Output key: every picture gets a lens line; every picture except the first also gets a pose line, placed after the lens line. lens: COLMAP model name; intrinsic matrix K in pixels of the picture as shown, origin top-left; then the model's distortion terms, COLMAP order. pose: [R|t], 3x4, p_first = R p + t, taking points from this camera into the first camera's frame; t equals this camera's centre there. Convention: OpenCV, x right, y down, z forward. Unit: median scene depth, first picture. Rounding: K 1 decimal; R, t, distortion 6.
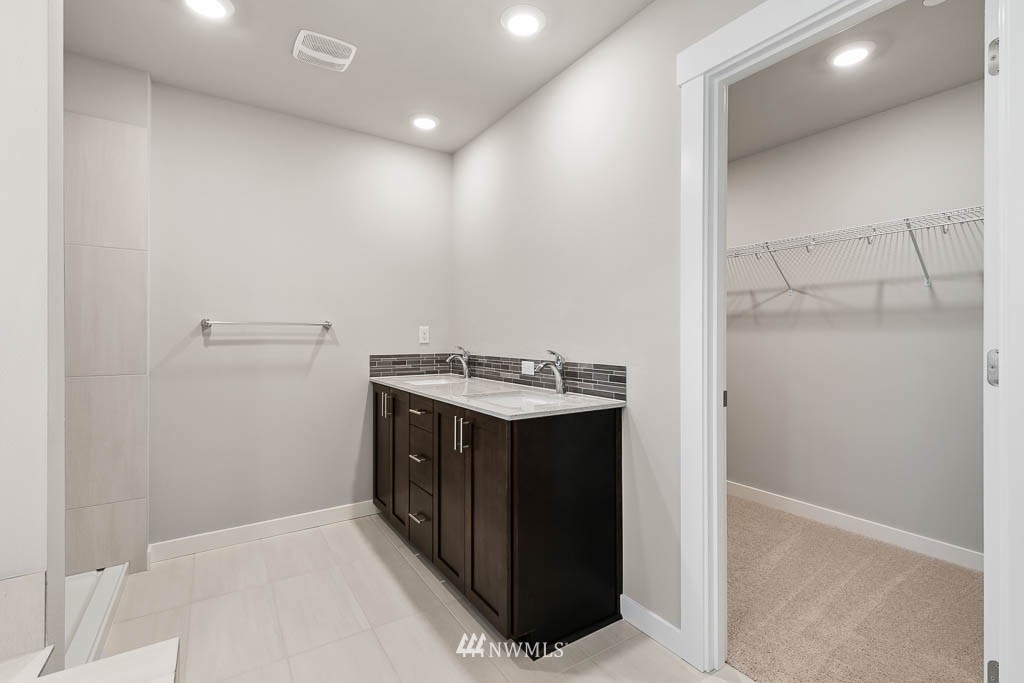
lens RADIAL K [[462.3, 0, 516.8], [0, 462.3, 335.0], [0, 0, 1]] dist [0.000862, 0.000126]
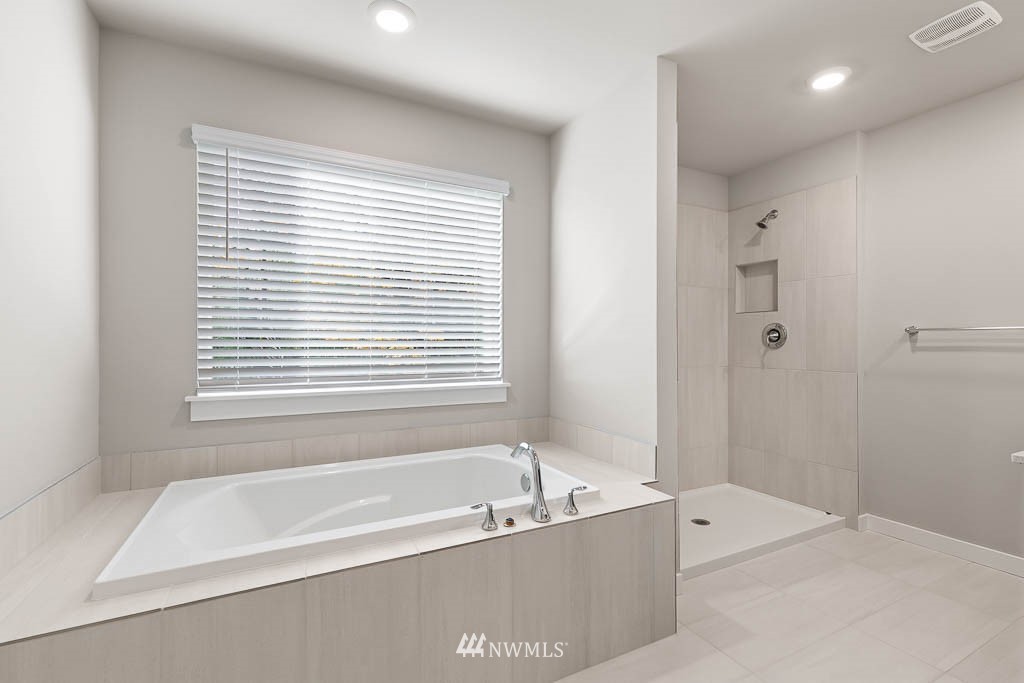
lens RADIAL K [[453.7, 0, 512.0], [0, 453.7, 341.5], [0, 0, 1]] dist [0.000091, 0.000284]
pose [[-0.114833, -0.002546, -0.993382, 0.474667], [0.000106, 0.999997, -0.002576, 0.002813], [0.993385, -0.000401, -0.114833, 0.199700]]
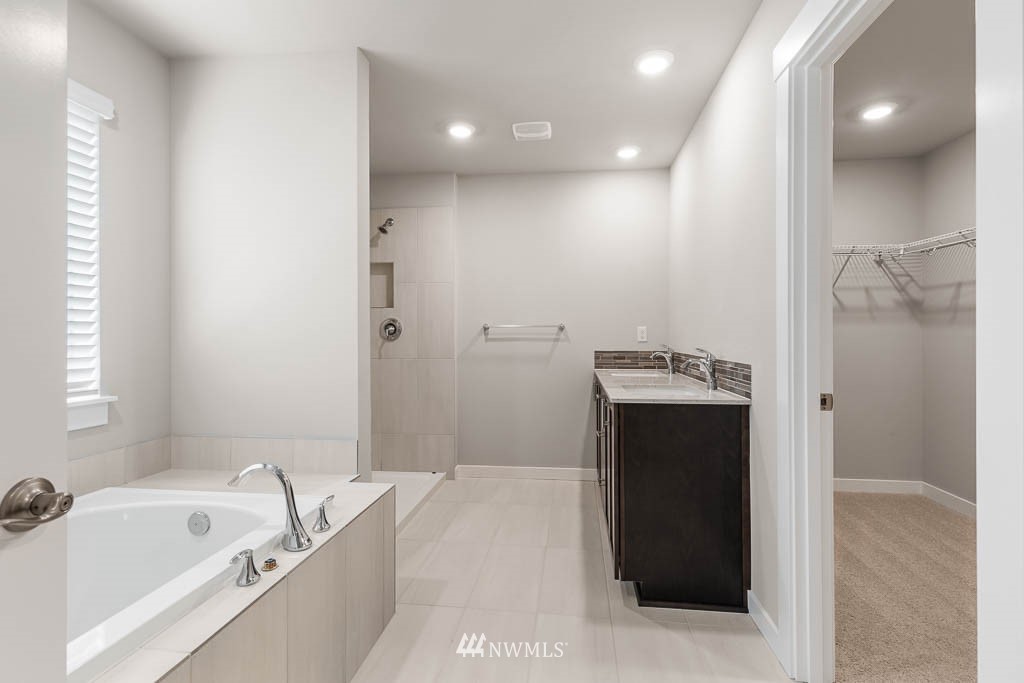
lens RADIAL K [[462.3, 0, 516.8], [0, 462.3, 335.0], [0, 0, 1]] dist [0.000862, 0.000126]
pose [[0.756517, -0.001028, -0.653974, 0.387966], [0.002208, 0.999997, 0.000983, 0.000345], [0.653971, -0.002187, 0.756517, -0.074067]]
